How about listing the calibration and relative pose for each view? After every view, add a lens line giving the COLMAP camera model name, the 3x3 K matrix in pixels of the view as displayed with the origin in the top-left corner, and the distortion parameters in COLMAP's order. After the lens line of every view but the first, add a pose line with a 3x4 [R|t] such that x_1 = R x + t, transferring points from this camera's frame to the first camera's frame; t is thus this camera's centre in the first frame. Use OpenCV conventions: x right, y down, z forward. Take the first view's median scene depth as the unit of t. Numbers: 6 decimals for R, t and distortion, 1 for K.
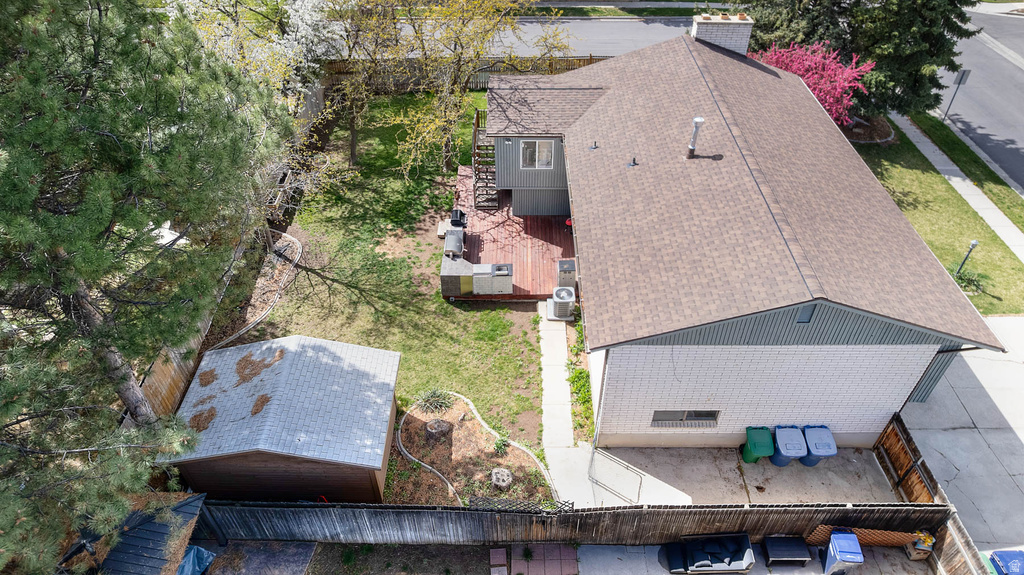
lens RADIAL K [[658.2, 0, 515.5], [0, 658.2, 280.7], [0, 0, 1]] dist [-0.075623, 0.068596]
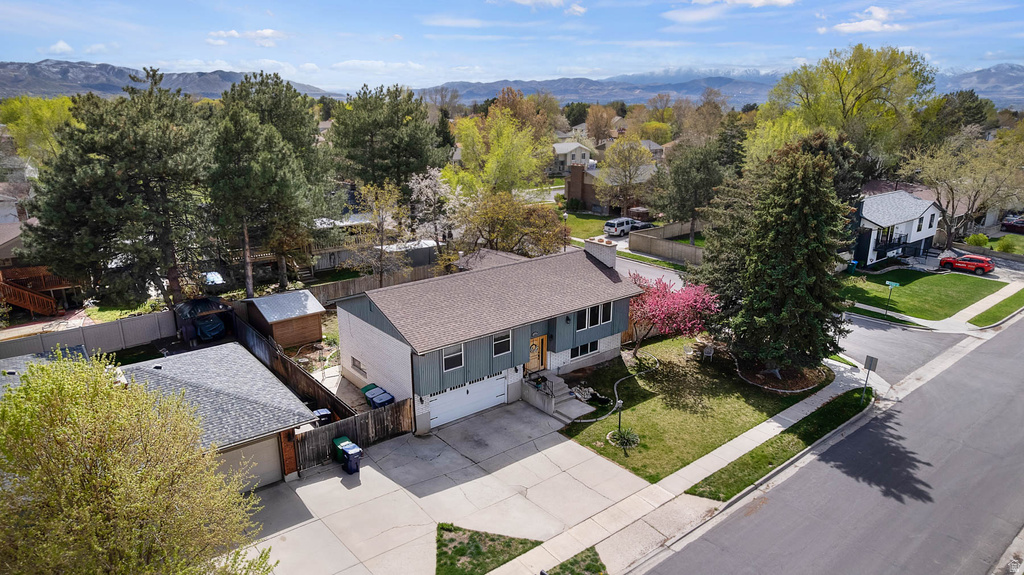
lens RADIAL K [[658.2, 0, 515.1], [0, 658.2, 277.4], [0, 0, 1]] dist [-0.075623, 0.068596]
pose [[0.632684, 0.214714, -0.744049, 1.477887], [-0.518330, 0.831256, -0.200869, 0.110463], [0.575365, 0.512749, 0.637215, -0.112294]]
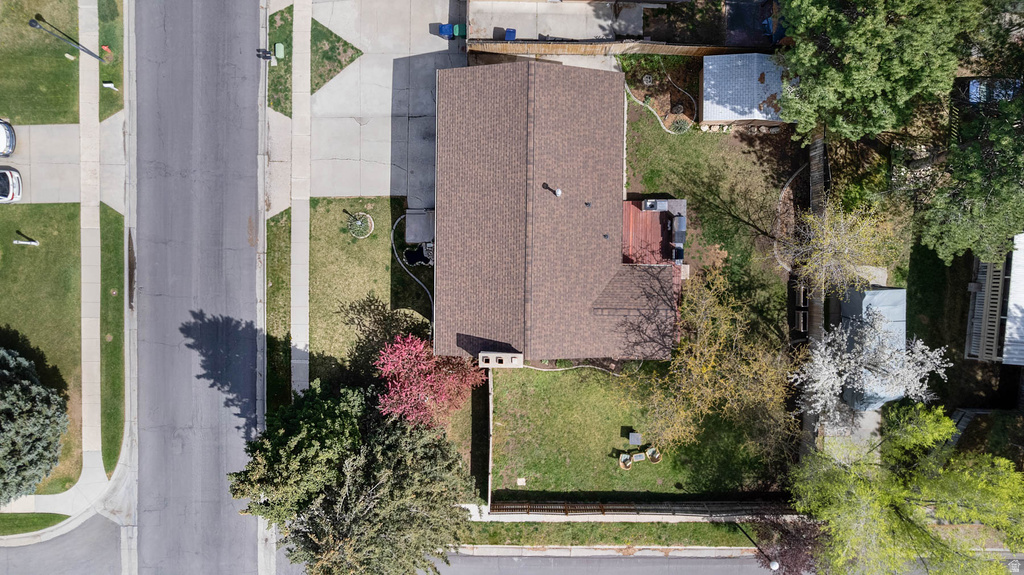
lens RADIAL K [[658.2, 0, 510.1], [0, 658.2, 287.9], [0, 0, 1]] dist [-0.075623, 0.068596]
pose [[-0.999869, -0.010703, 0.012102, 0.301332], [0.016152, -0.677692, 0.735168, -1.329427], [0.000333, 0.735268, 0.677777, 0.004188]]
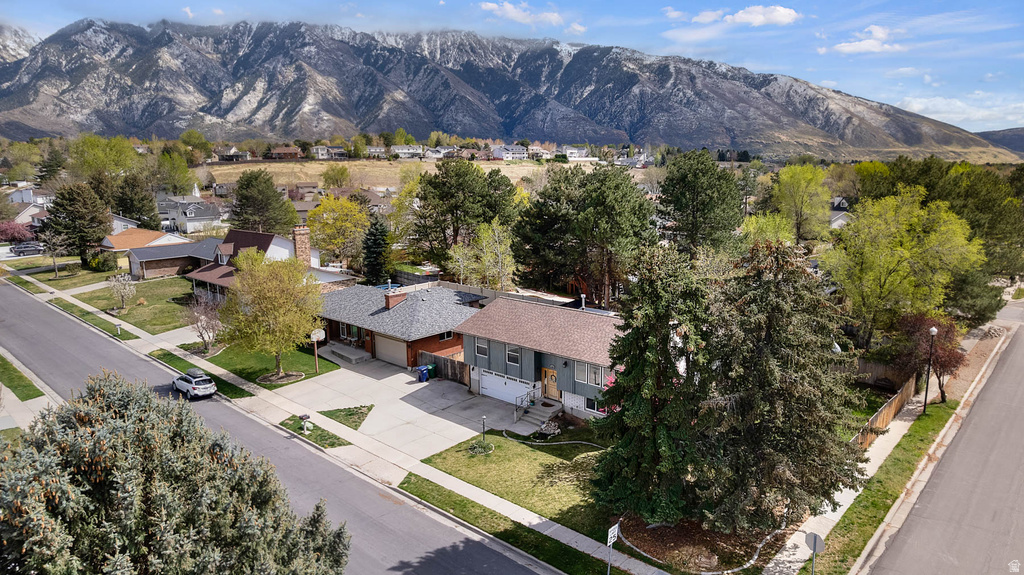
lens RADIAL K [[658.2, 0, 513.9], [0, 658.2, 294.7], [0, 0, 1]] dist [-0.075623, 0.068596]
pose [[-0.674098, 0.157146, -0.721732, 1.753647], [-0.478391, 0.651600, 0.588693, -1.231282], [0.562791, 0.742107, -0.364065, 1.372755]]
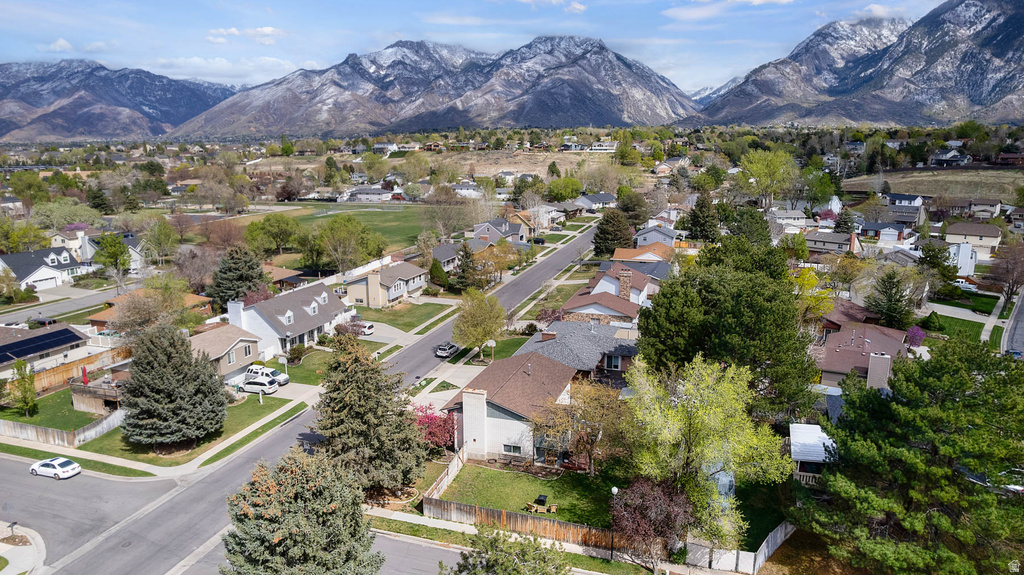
lens RADIAL K [[658.2, 0, 513.2], [0, 658.2, 292.1], [0, 0, 1]] dist [-0.075623, 0.068596]
pose [[-0.952950, -0.053933, 0.298293, -0.542873], [0.209066, 0.595612, 0.775589, -2.579737], [-0.219496, 0.801460, -0.556312, 2.122227]]
